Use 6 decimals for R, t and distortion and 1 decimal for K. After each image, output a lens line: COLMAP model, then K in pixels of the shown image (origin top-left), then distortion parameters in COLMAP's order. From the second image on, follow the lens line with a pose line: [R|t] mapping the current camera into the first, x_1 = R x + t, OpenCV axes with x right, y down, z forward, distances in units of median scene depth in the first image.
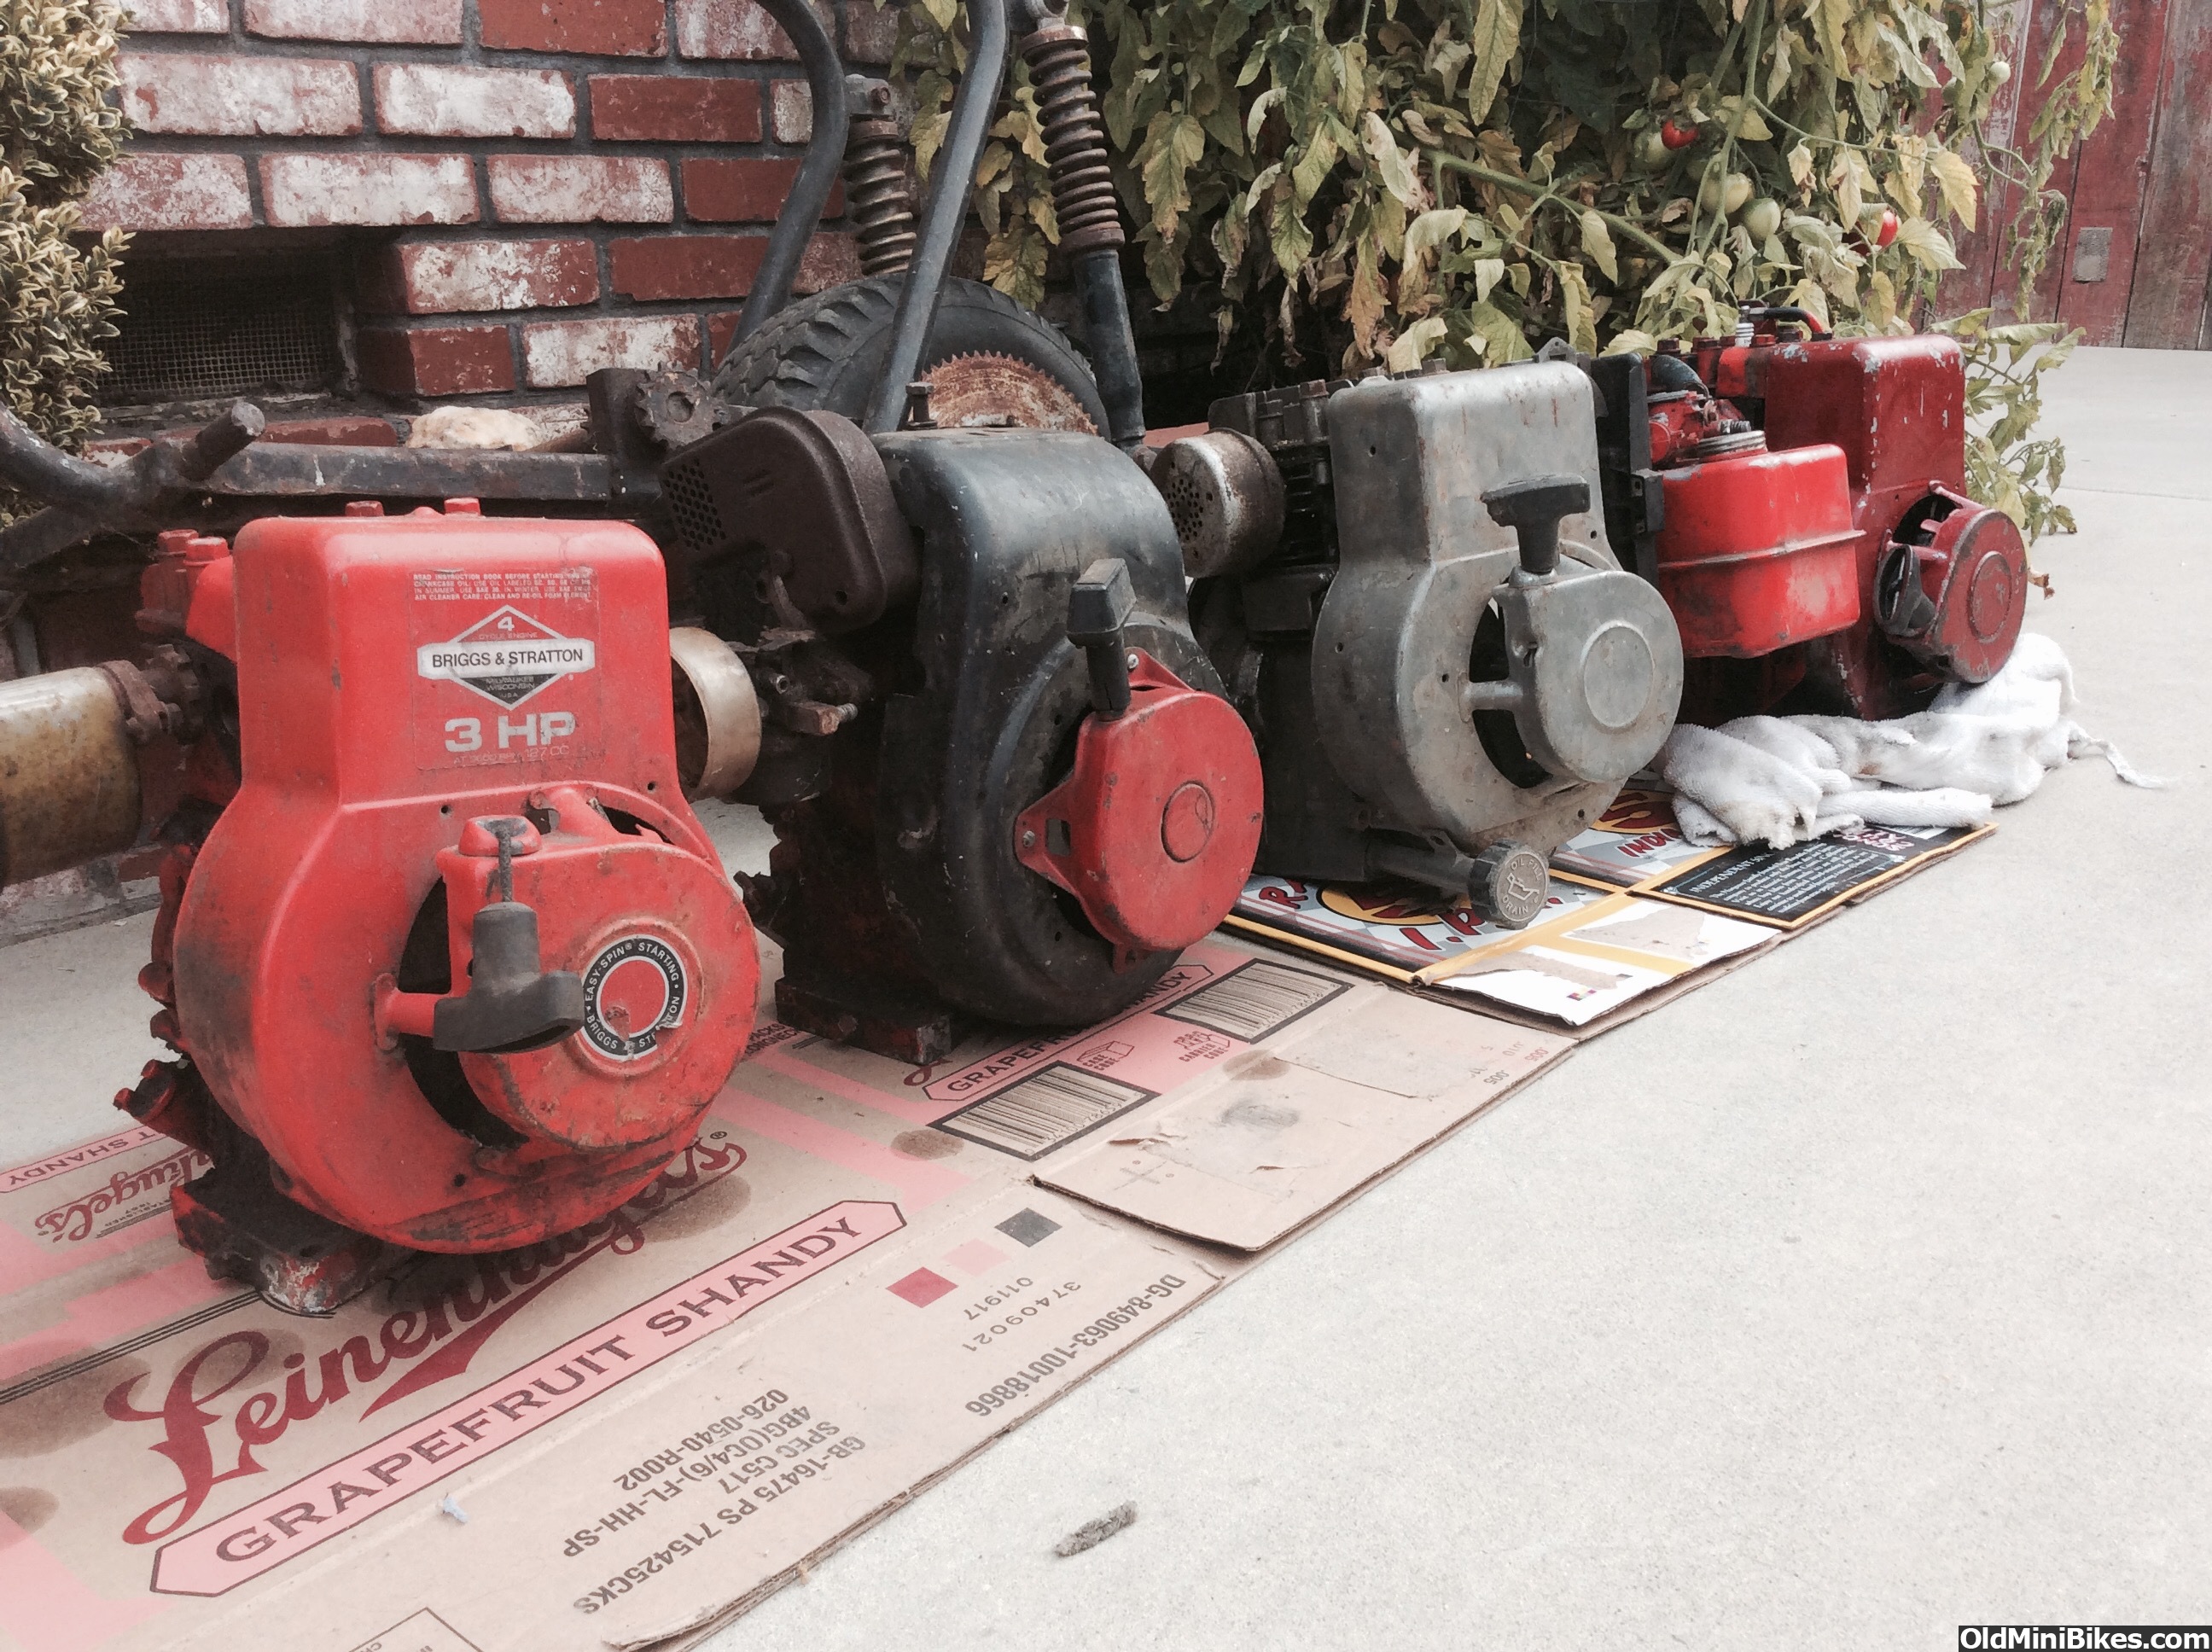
lens RADIAL K [[2007.4, 0, 1106.0], [0, 2007.4, 826.0], [0, 0, 1]] dist [0.076385, -0.132919]
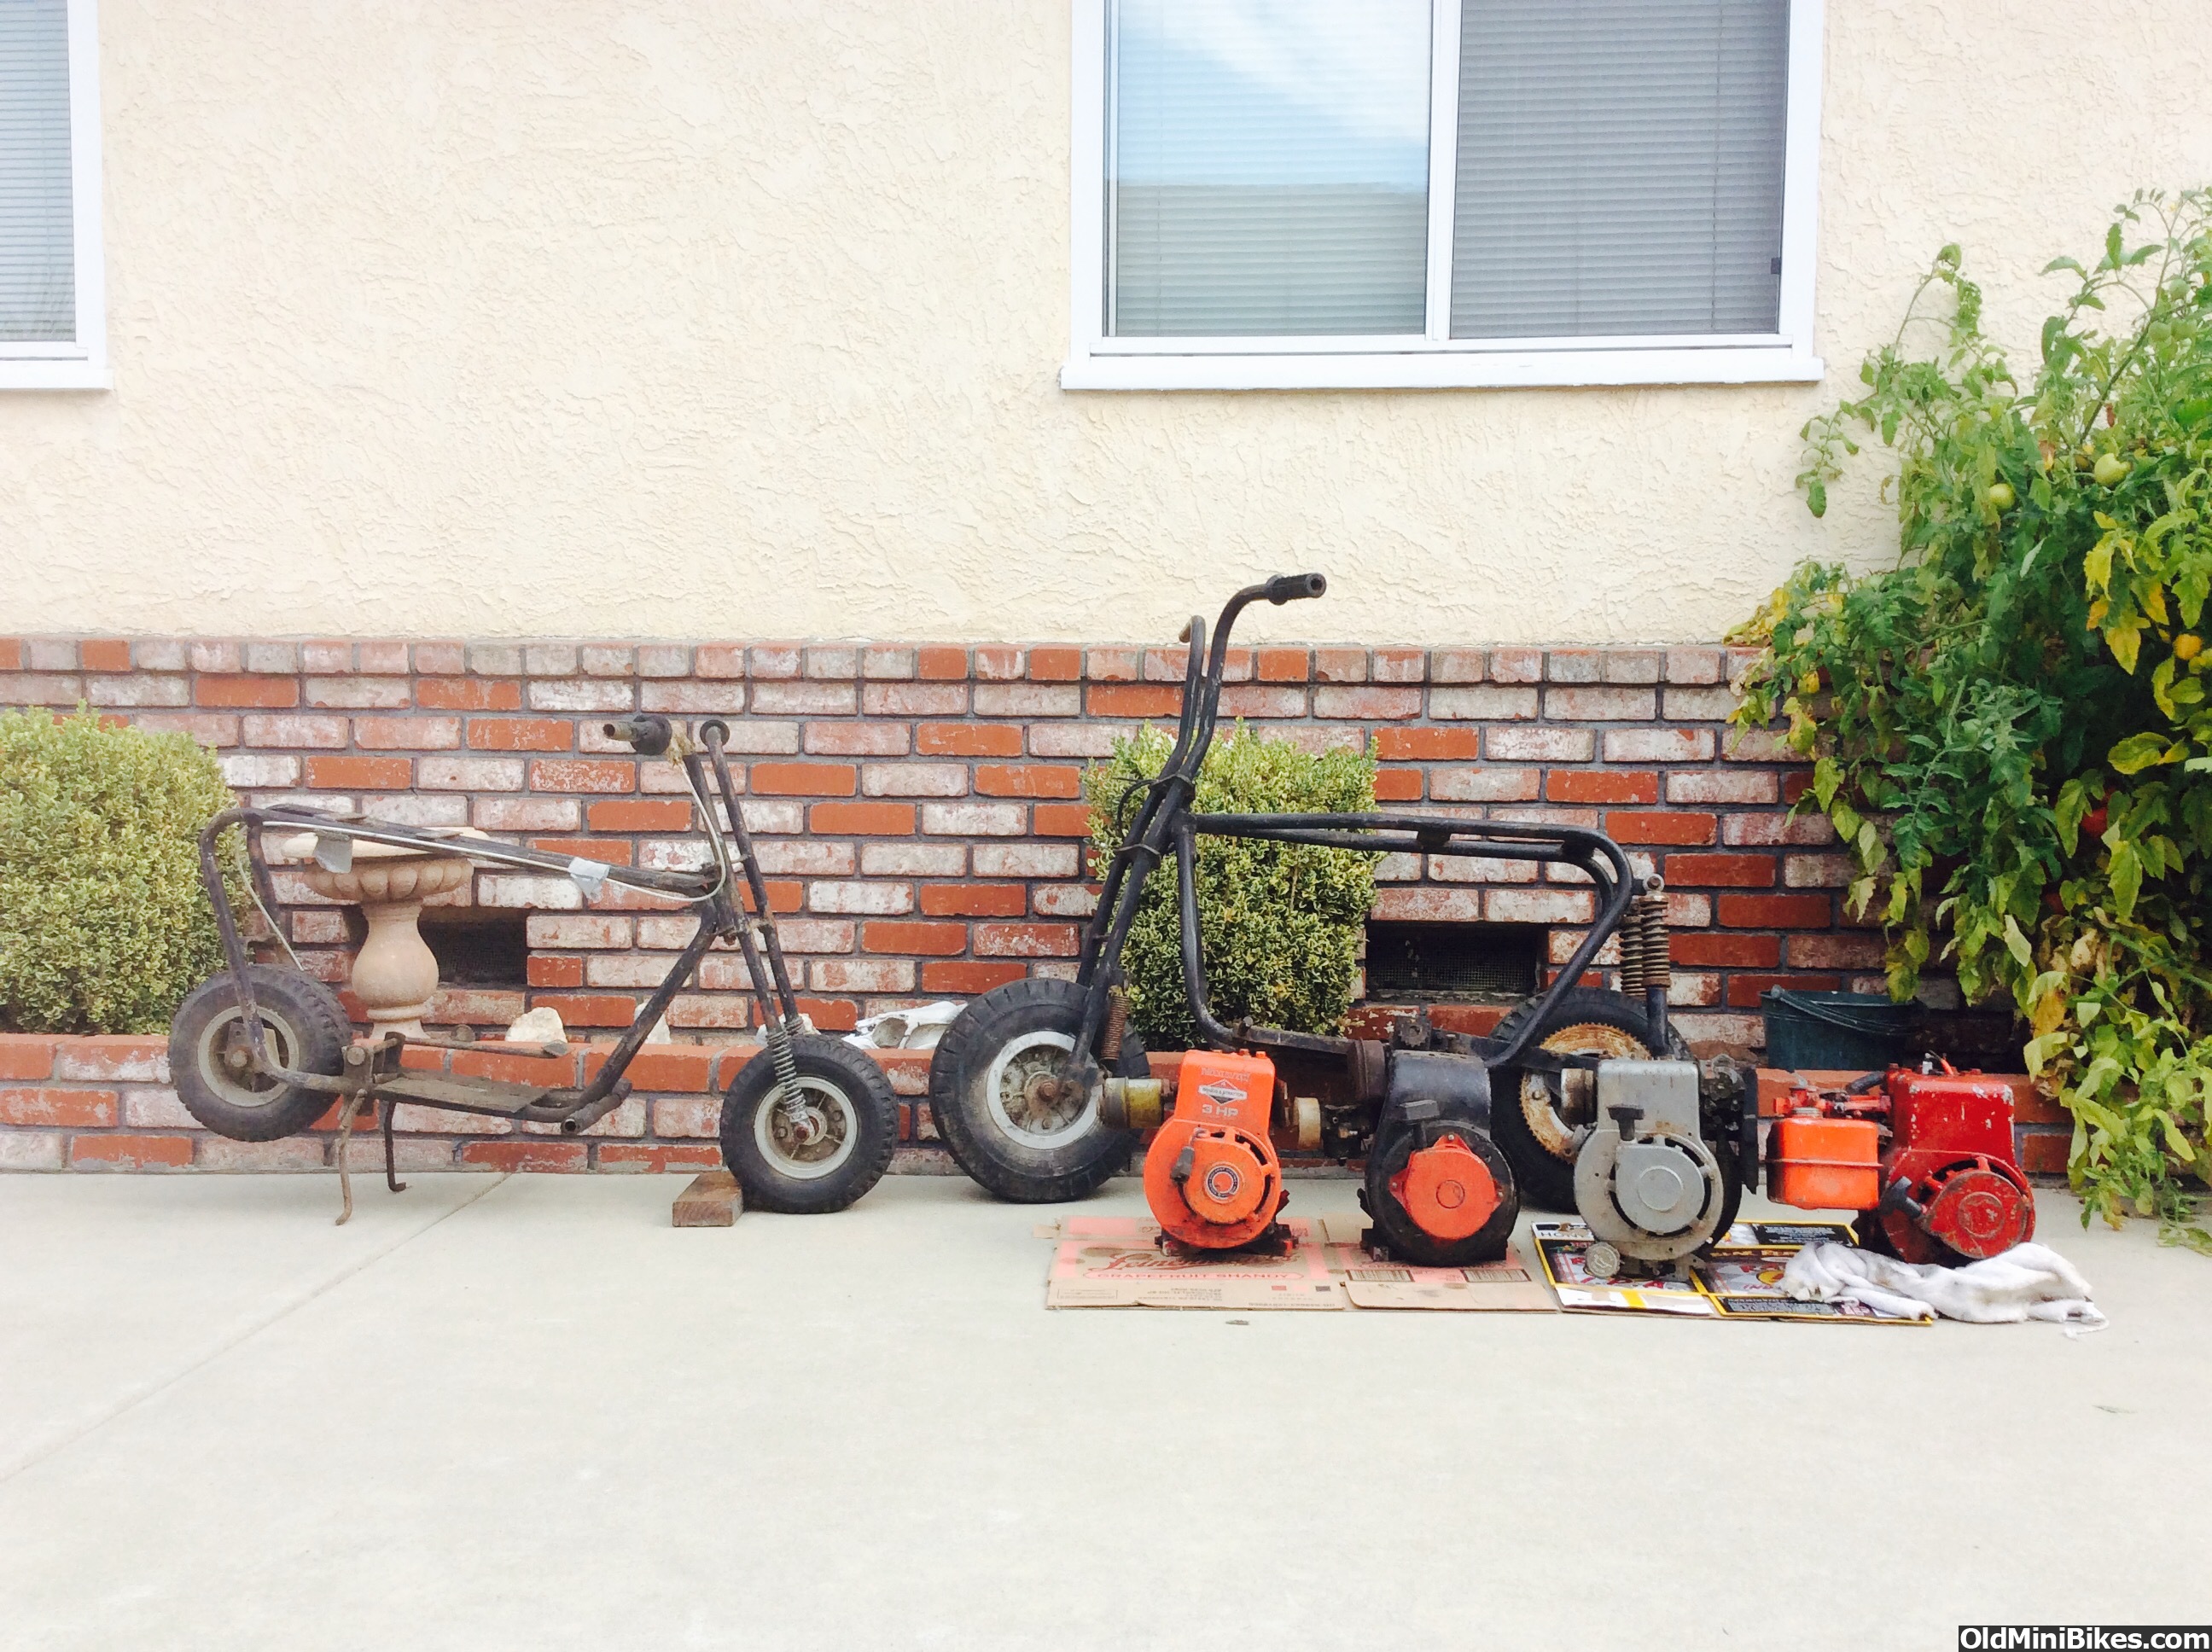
lens RADIAL K [[2007.4, 0, 1106.0], [0, 2007.4, 826.0], [0, 0, 1]] dist [0.076385, -0.132919]
pose [[0.629820, 0.058846, -0.774509, 1.037350], [-0.249380, 0.959657, -0.129880, -0.006100], [0.735620, 0.274948, 0.619086, -0.704381]]
